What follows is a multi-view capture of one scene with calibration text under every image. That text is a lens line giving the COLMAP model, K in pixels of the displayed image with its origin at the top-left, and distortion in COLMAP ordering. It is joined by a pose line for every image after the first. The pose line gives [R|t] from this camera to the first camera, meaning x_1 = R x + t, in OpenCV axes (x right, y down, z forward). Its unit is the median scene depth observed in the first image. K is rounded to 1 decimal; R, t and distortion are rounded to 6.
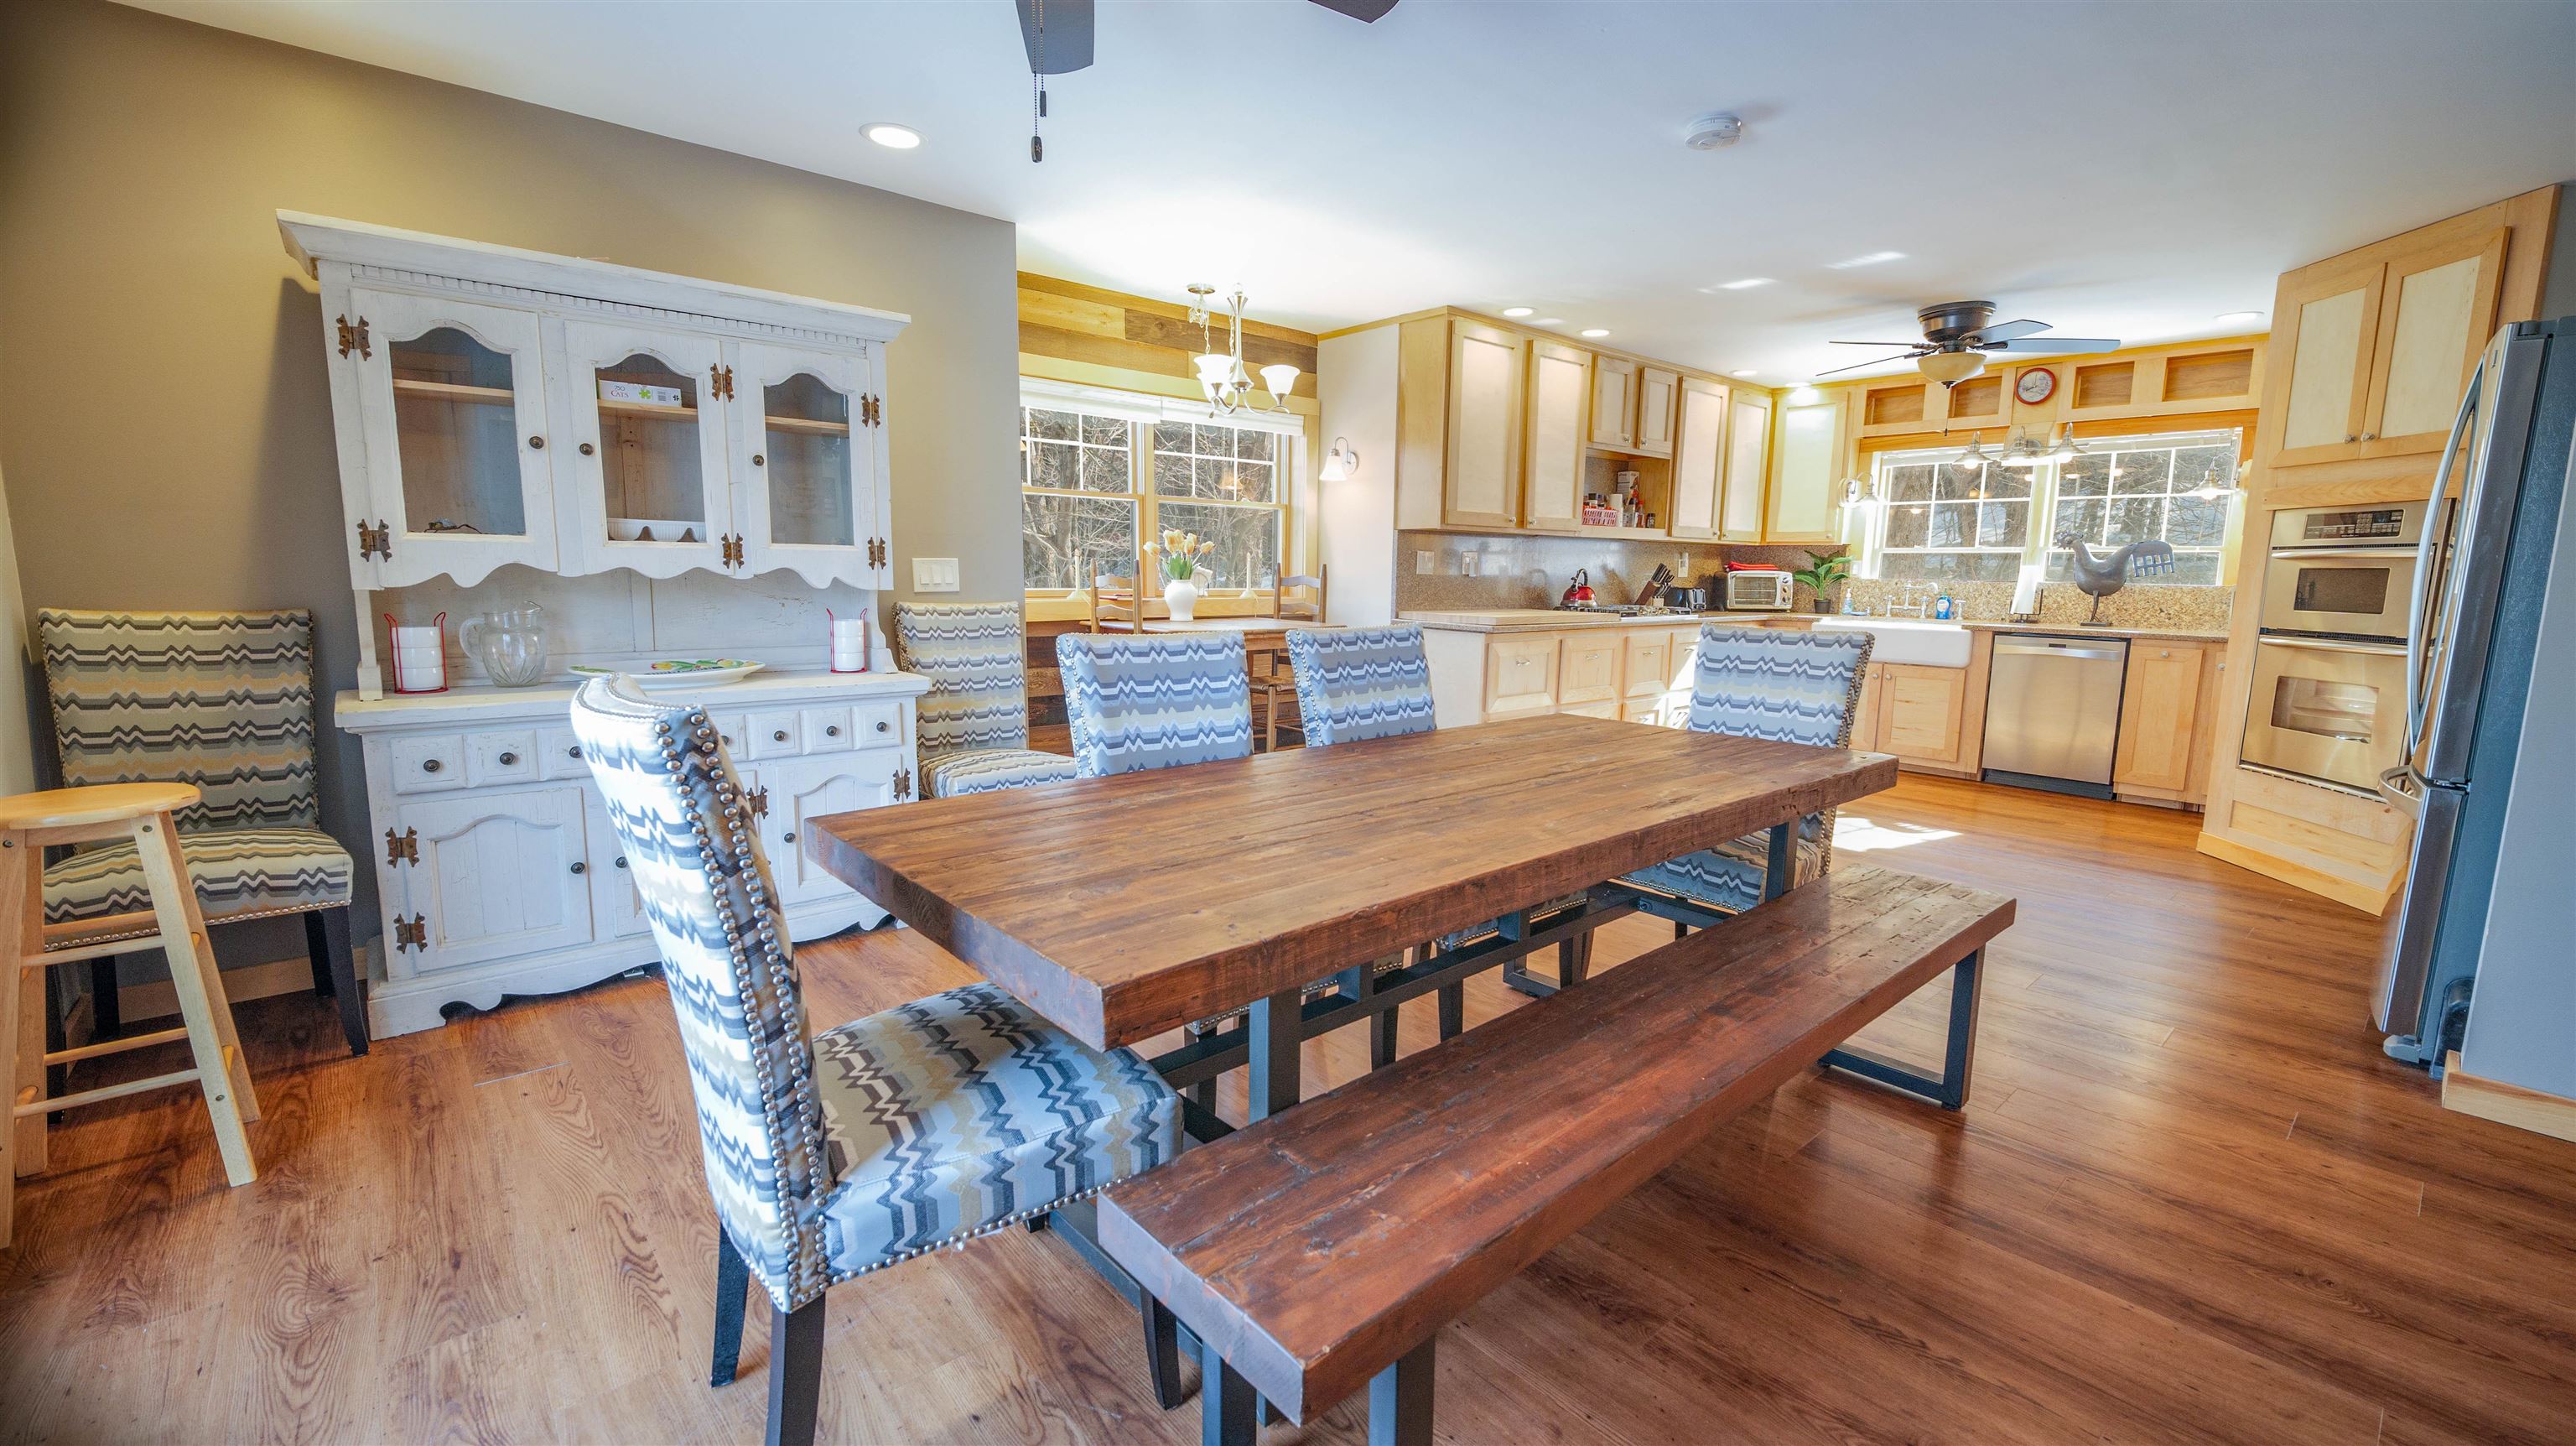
lens RADIAL K [[1046.2, 0, 1291.0], [0, 1046.2, 714.9], [0, 0, 1]] dist [0.002820, -0.002198]
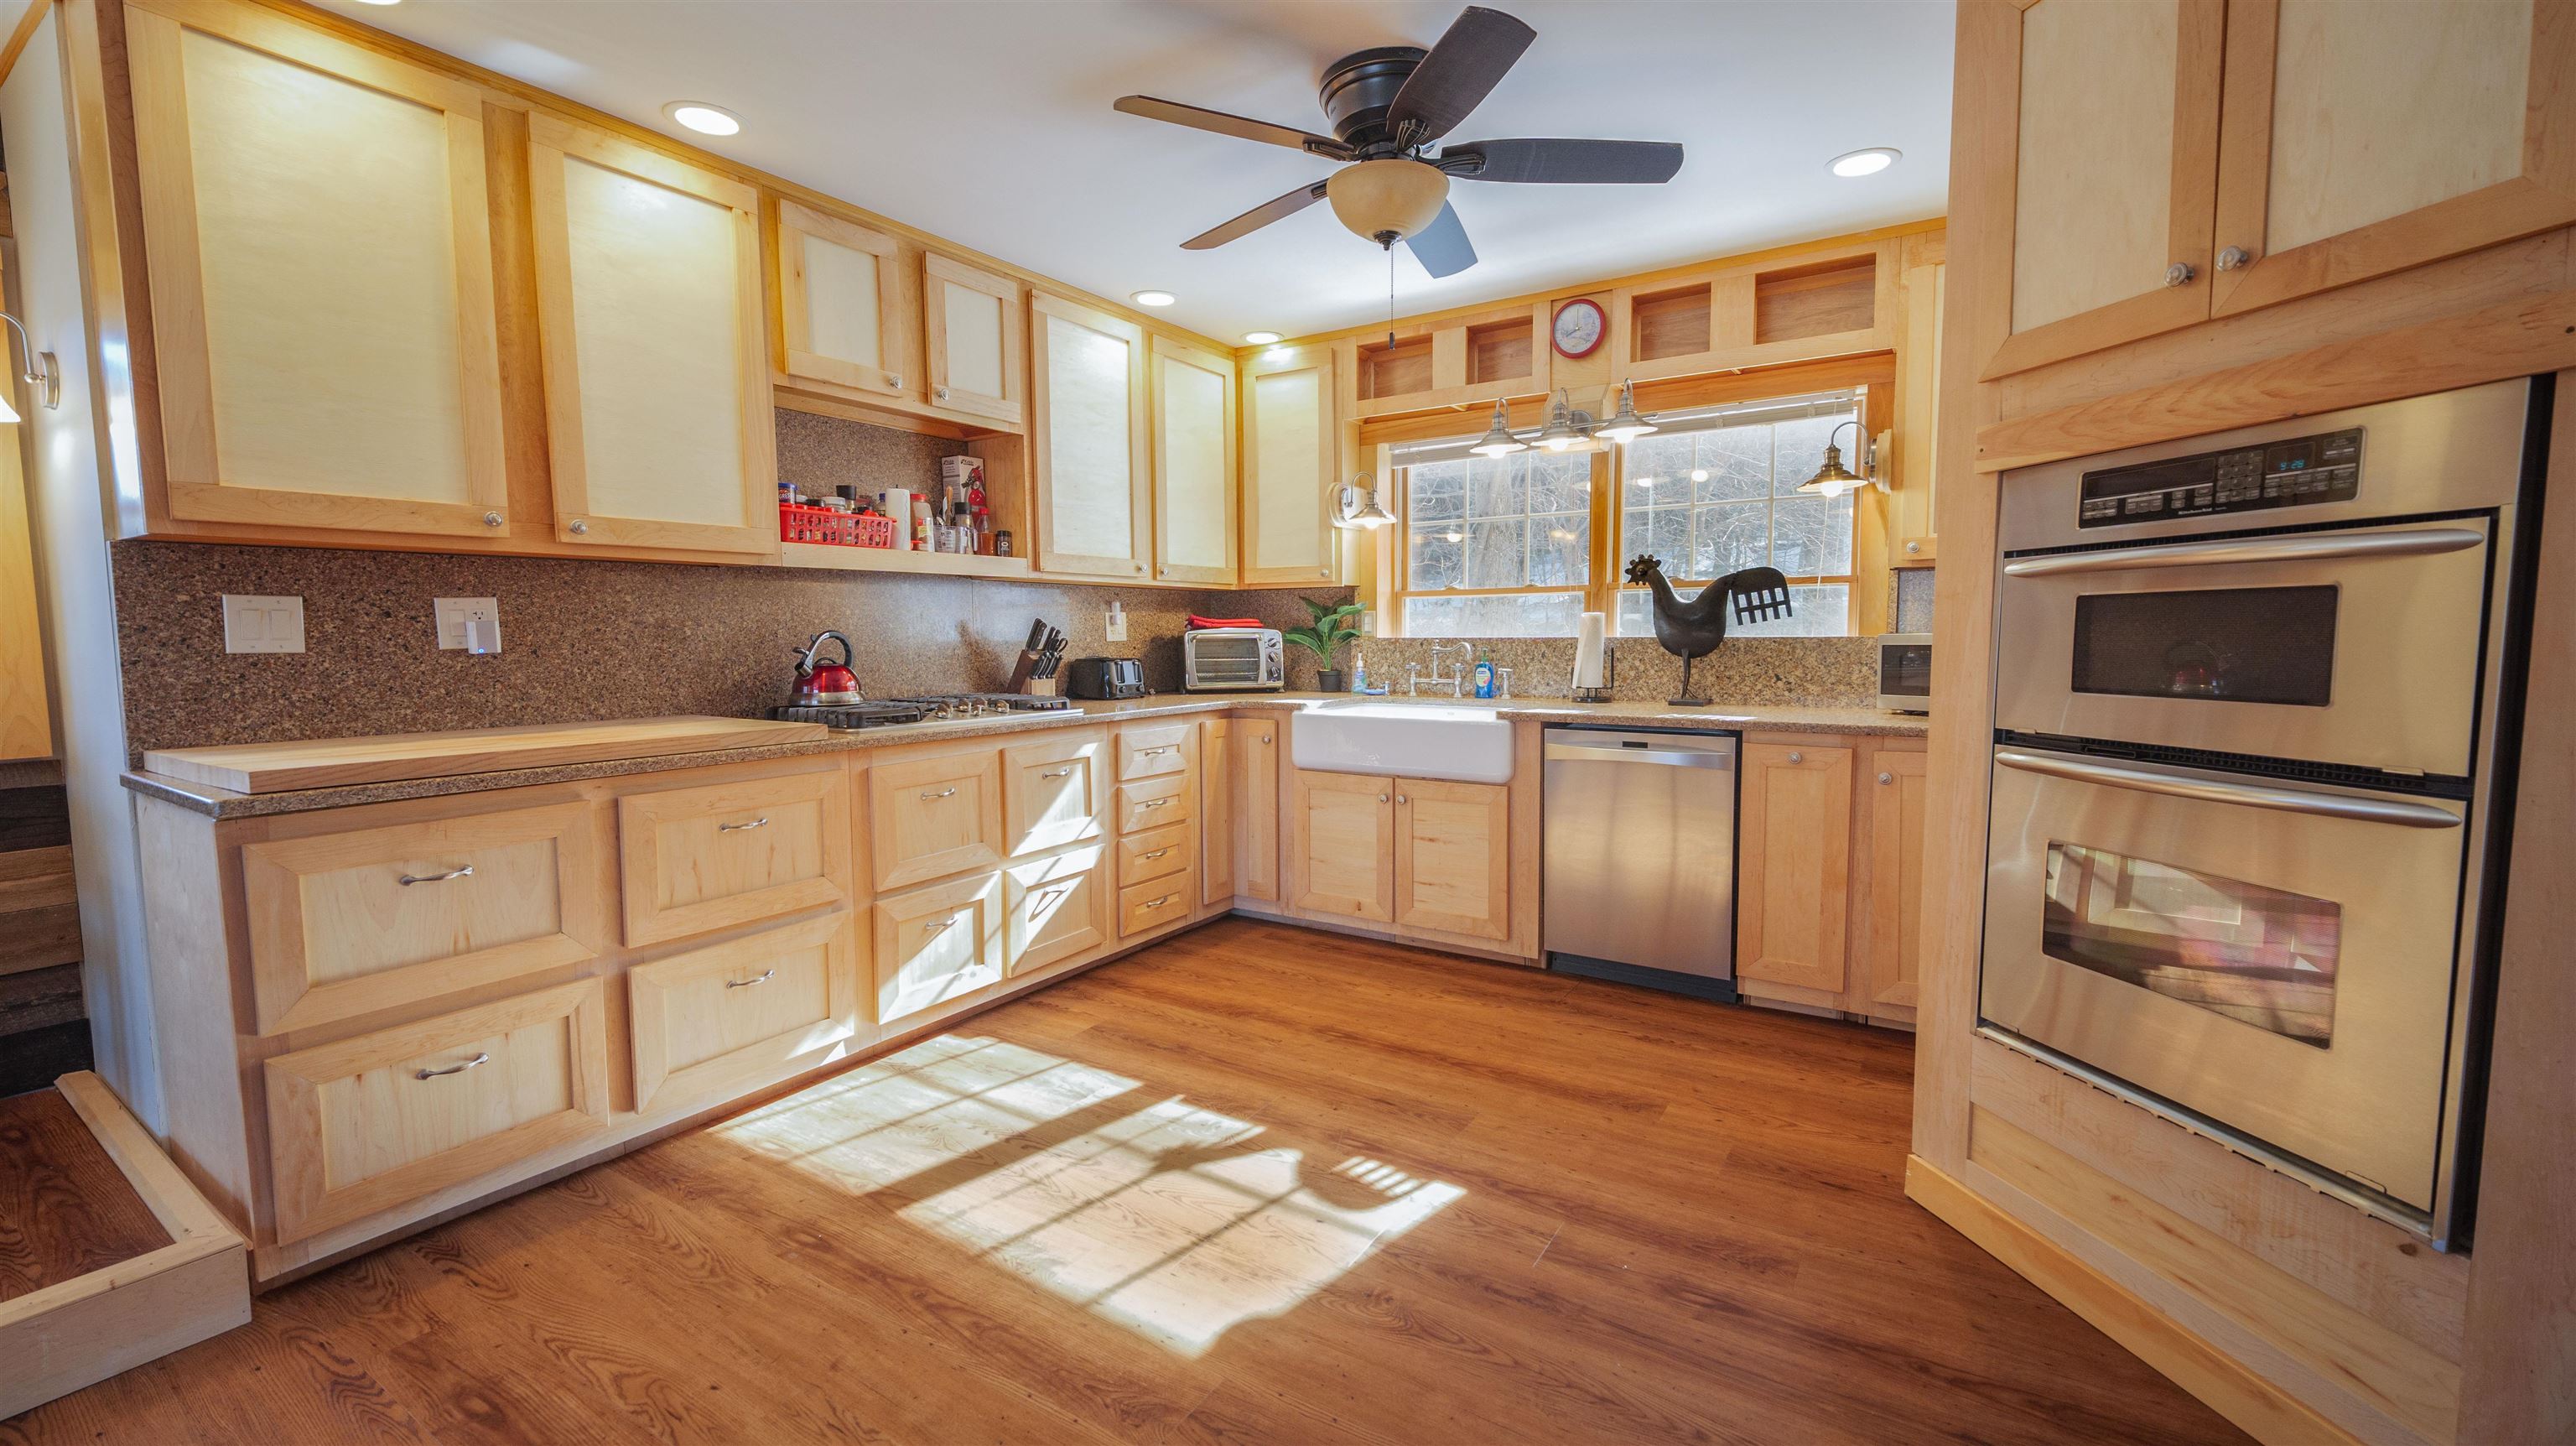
lens RADIAL K [[1046.2, 0, 1278.1], [0, 1046.2, 721.4], [0, 0, 1]] dist [0.002820, -0.002198]
pose [[0.962212, -0.043665, 0.268778, 0.356034], [0.058517, 0.997156, -0.047493, -0.058807], [-0.265940, 0.061427, 0.962031, 0.455695]]
